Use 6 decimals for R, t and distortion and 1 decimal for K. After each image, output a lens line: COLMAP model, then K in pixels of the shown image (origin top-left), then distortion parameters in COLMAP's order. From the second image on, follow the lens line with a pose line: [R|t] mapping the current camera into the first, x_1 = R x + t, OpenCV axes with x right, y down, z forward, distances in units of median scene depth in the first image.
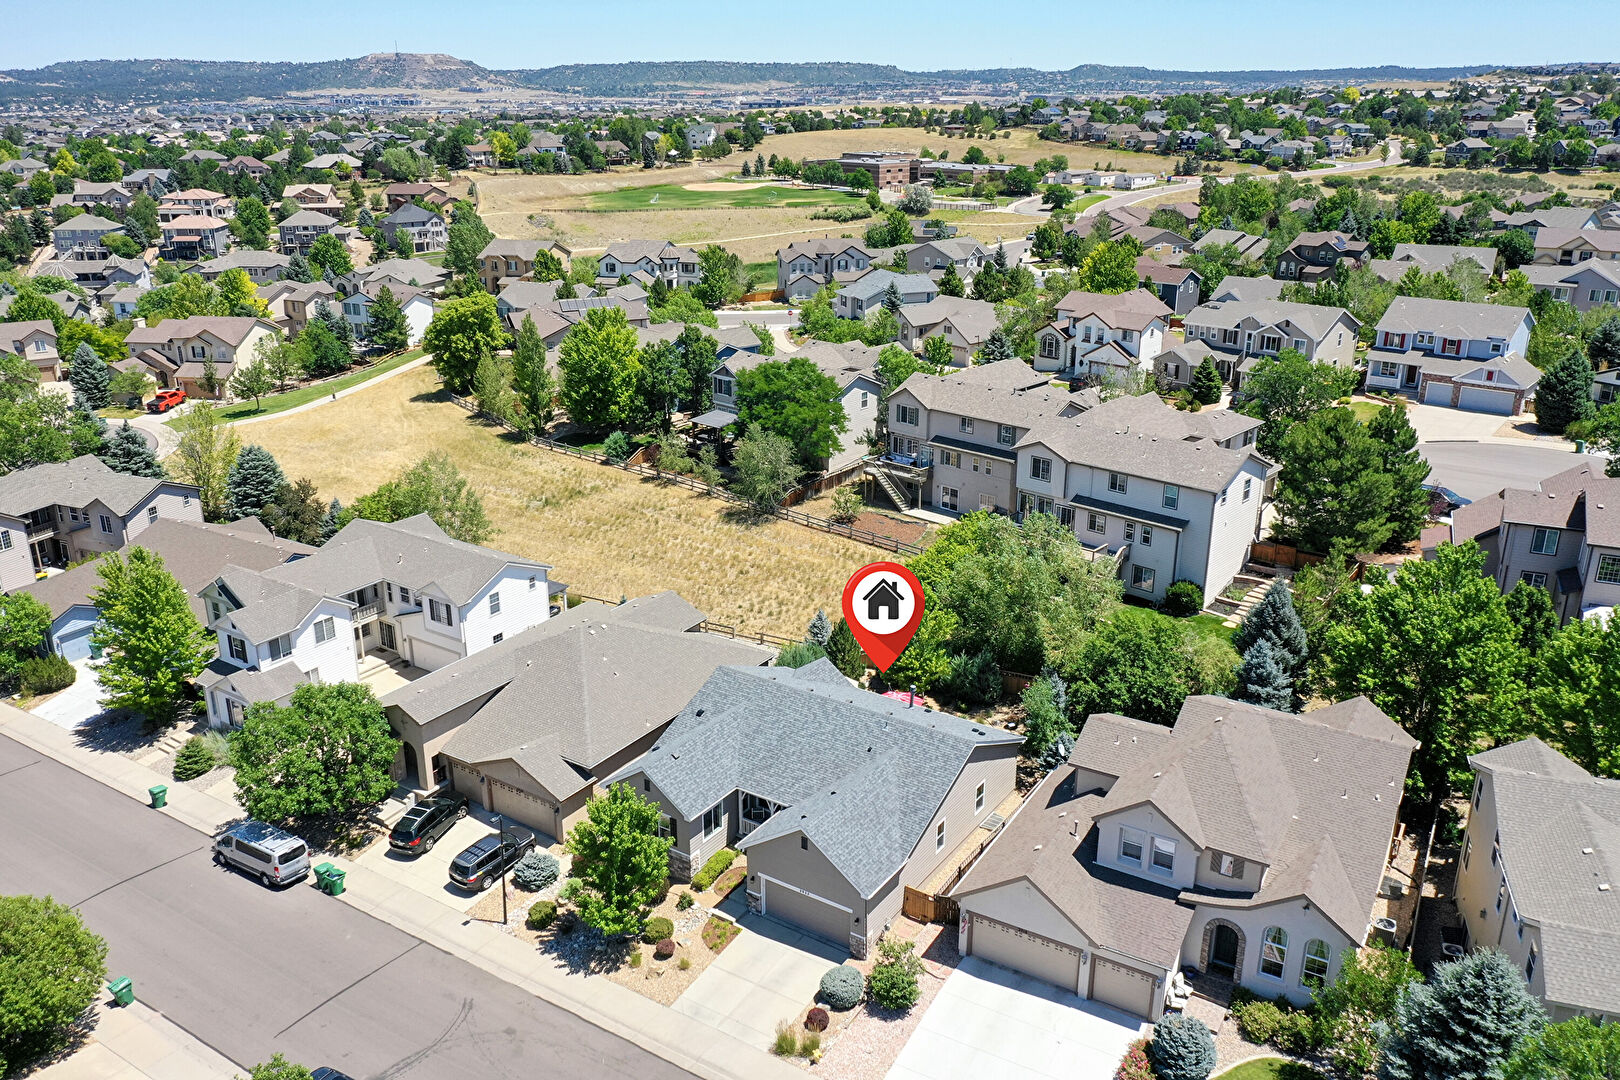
lens RADIAL K [[1270.9, 0, 810.0], [0, 1270.9, 540.0], [0, 0, 1]] dist [-0.003539, 0.001659]
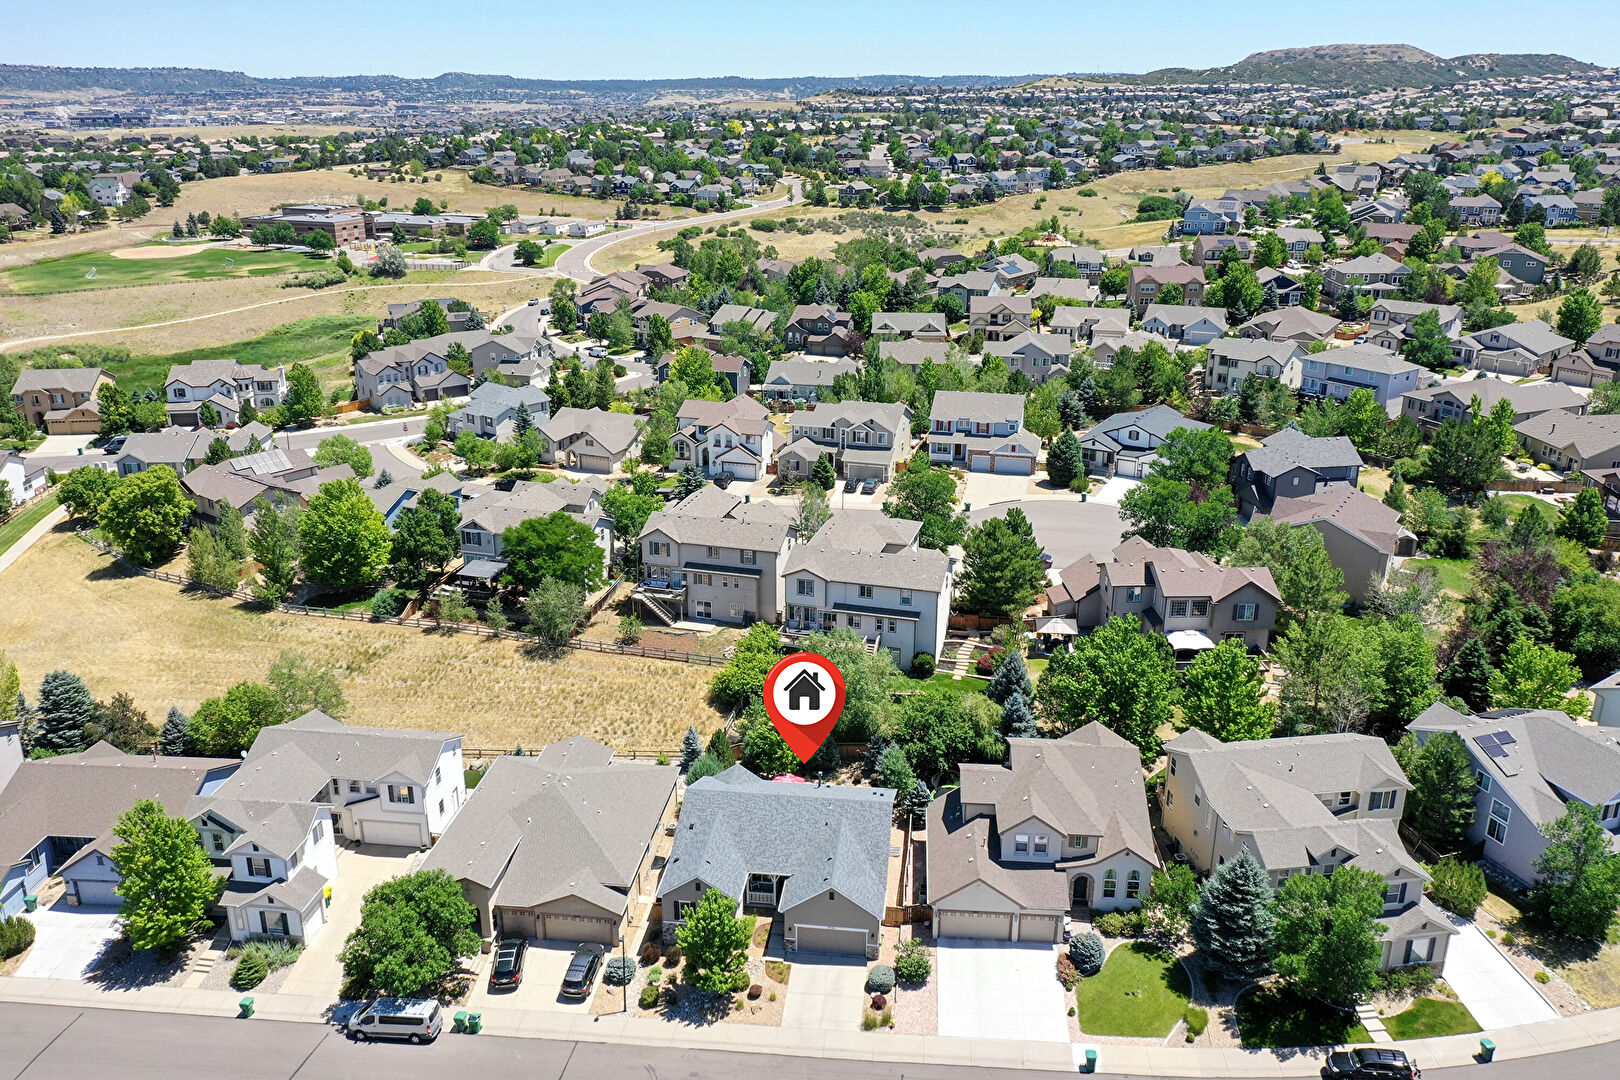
lens RADIAL K [[1270.9, 0, 810.0], [0, 1270.9, 540.0], [0, 0, 1]] dist [-0.003539, 0.001659]
pose [[0.892412, -0.148056, 0.426240, -0.253841], [0.148411, 0.988388, 0.032593, -0.097964], [-0.426117, 0.034172, 0.904023, -0.157661]]
